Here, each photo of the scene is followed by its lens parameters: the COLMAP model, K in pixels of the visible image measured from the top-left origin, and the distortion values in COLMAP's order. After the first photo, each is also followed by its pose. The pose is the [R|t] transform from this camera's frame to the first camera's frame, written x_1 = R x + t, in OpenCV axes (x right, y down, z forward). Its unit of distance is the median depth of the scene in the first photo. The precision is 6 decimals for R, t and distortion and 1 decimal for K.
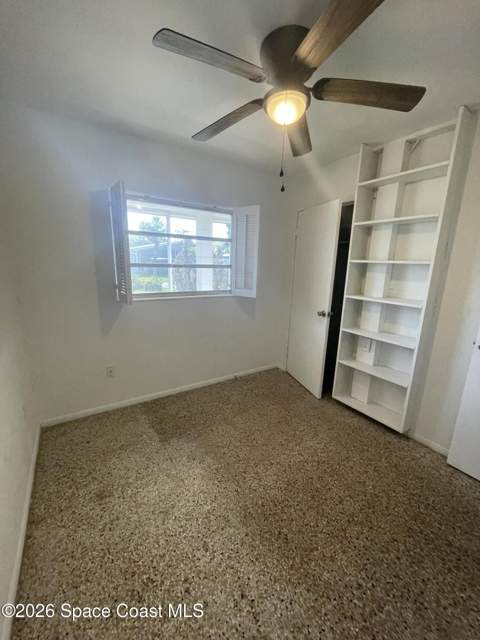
lens RADIAL K [[257.7, 0, 240.0], [0, 257.7, 320.0], [0, 0, 1]] dist [-0.003789, 0.000056]
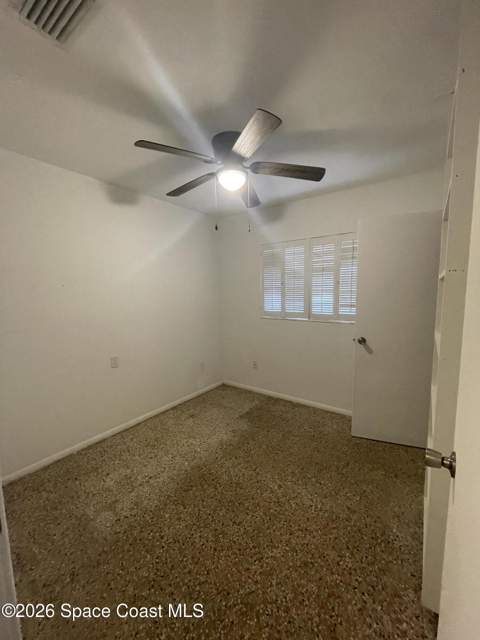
lens RADIAL K [[257.7, 0, 240.0], [0, 257.7, 320.0], [0, 0, 1]] dist [-0.003789, 0.000056]
pose [[0.356370, 0.072354, -0.931539, 1.082558], [-0.179814, 0.983671, 0.007613, -0.059804], [0.916879, 0.164791, 0.363561, 0.454416]]
